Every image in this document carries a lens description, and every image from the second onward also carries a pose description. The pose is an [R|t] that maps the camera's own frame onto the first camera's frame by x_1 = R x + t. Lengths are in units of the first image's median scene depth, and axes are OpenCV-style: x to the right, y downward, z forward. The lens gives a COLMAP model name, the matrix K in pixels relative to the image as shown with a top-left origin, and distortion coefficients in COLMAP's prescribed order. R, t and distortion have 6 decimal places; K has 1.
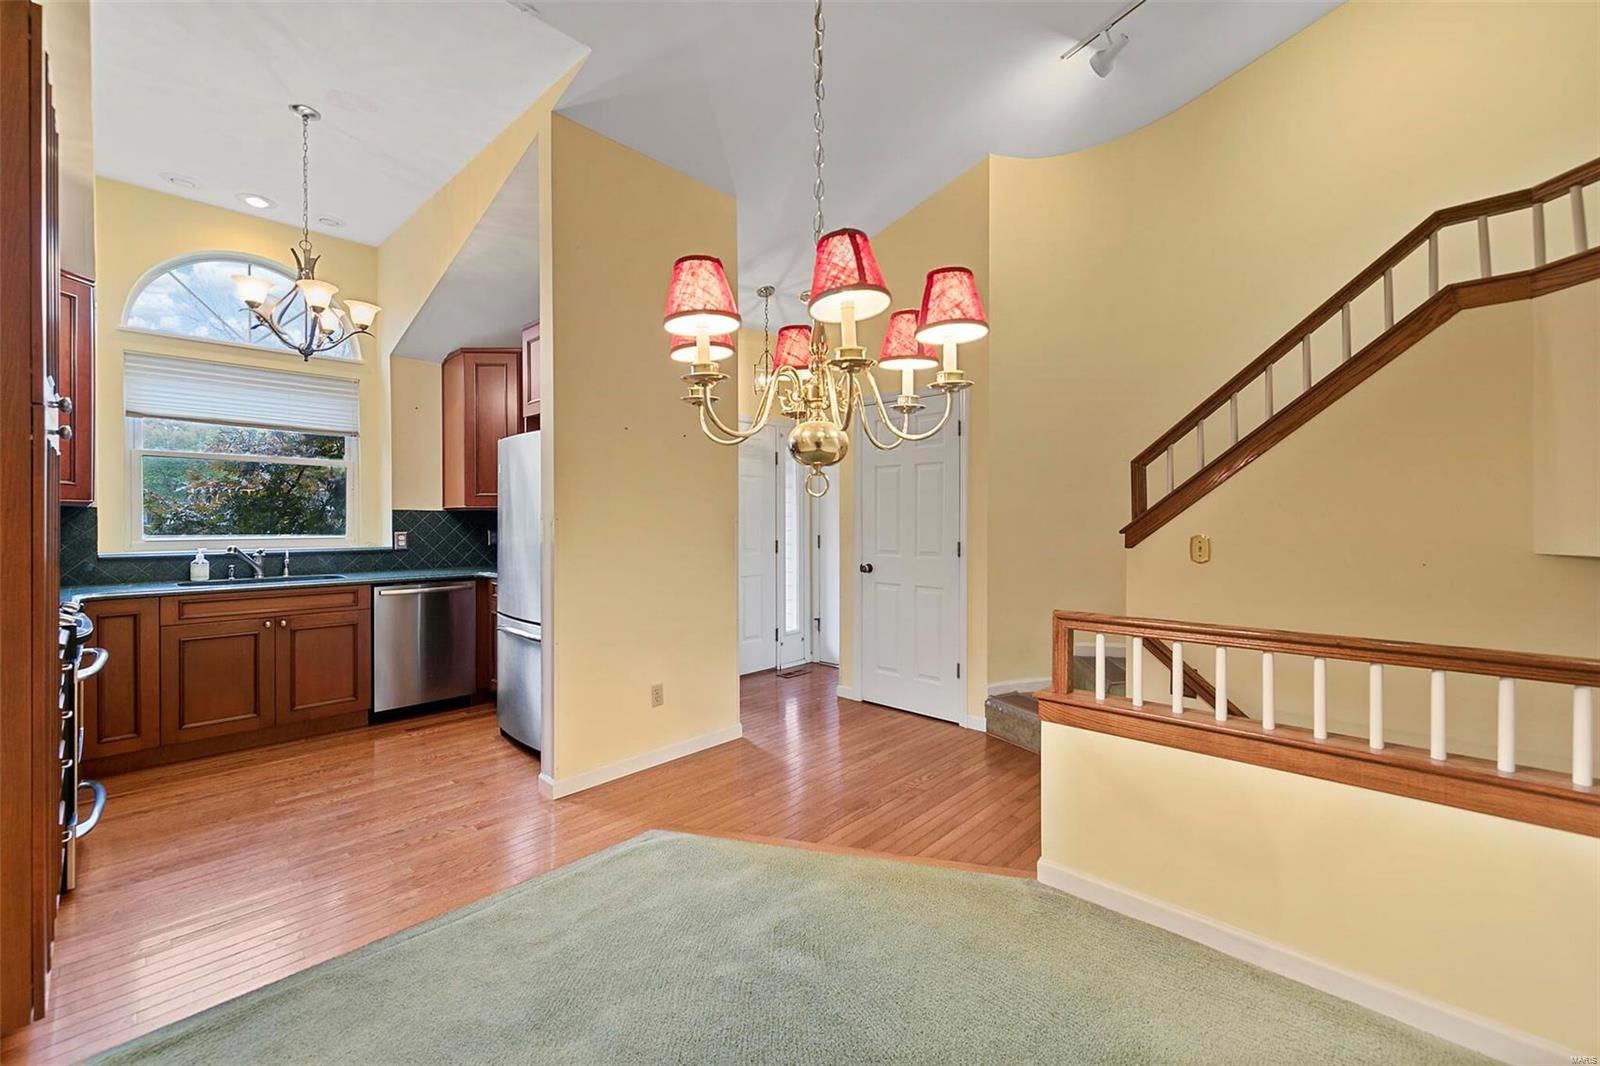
lens RADIAL K [[642.1, 0, 802.1], [0, 642.1, 534.6], [0, 0, 1]] dist [0.006348, 0.000052]
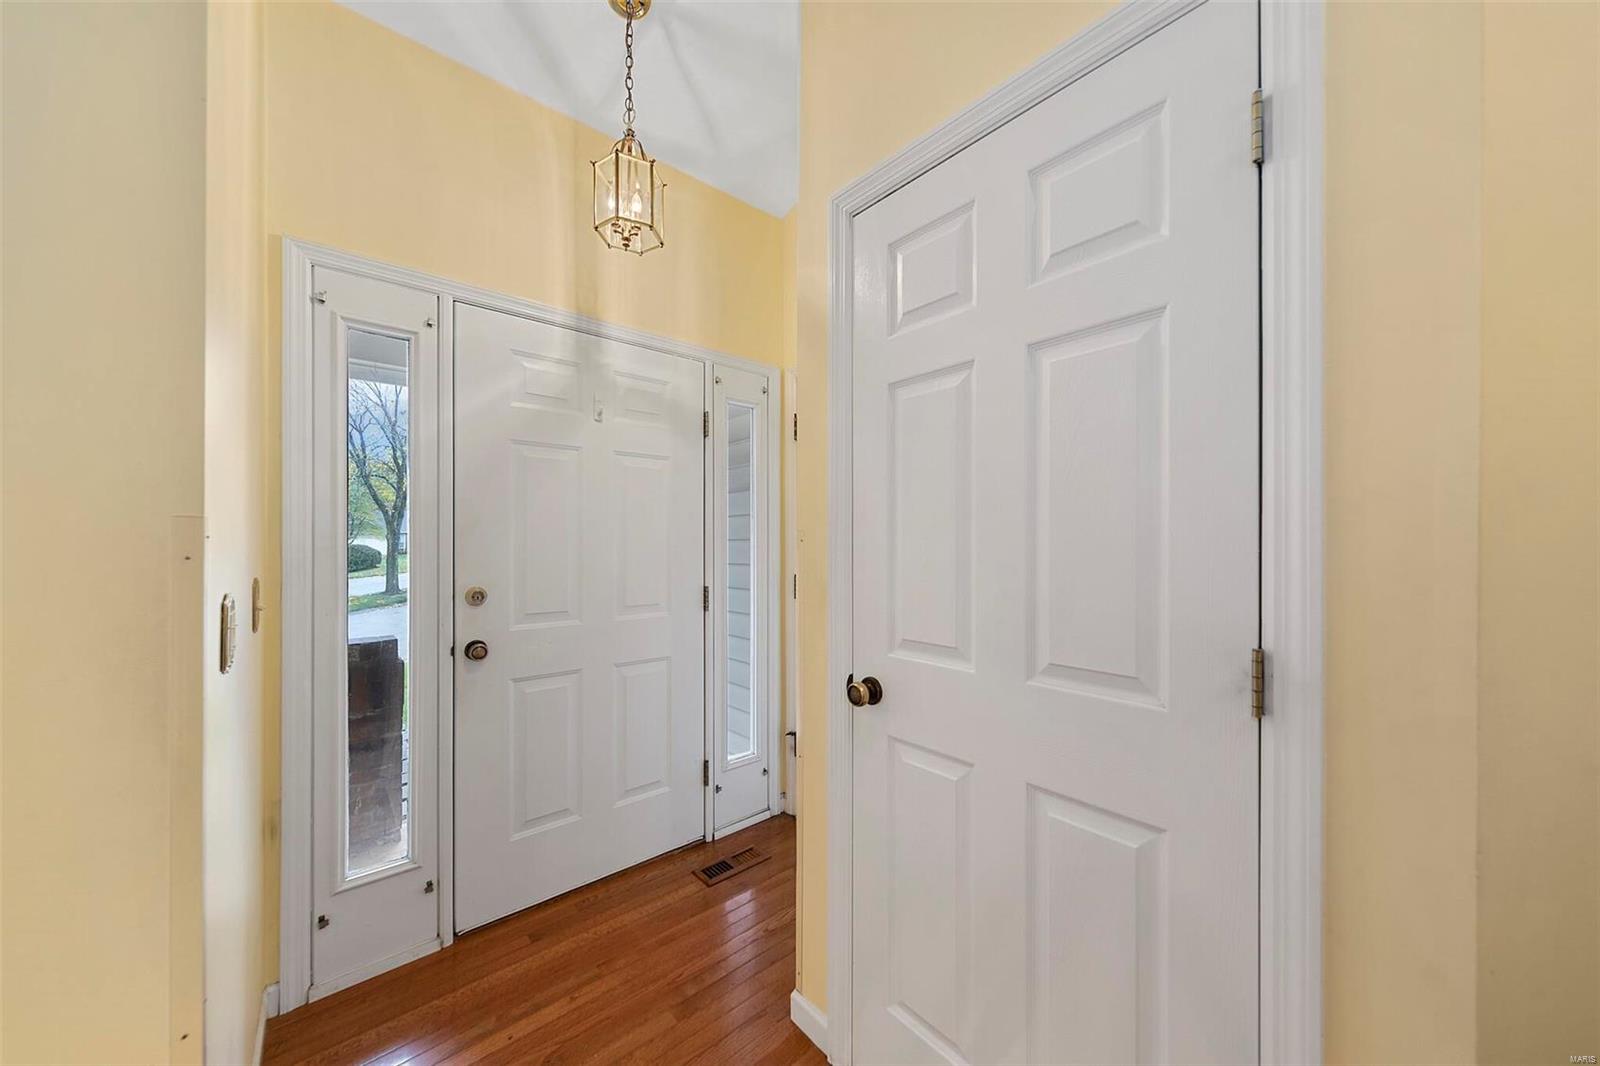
lens RADIAL K [[579.2, 0, 799.5], [0, 579.2, 538.4], [0, 0, 1]] dist [0.002354, 0.000169]
pose [[0.996771, -0.003432, -0.080218, 0.071747], [0.001055, 0.999560, -0.029655, -0.014643], [0.080284, 0.029474, 0.996336, 0.548865]]
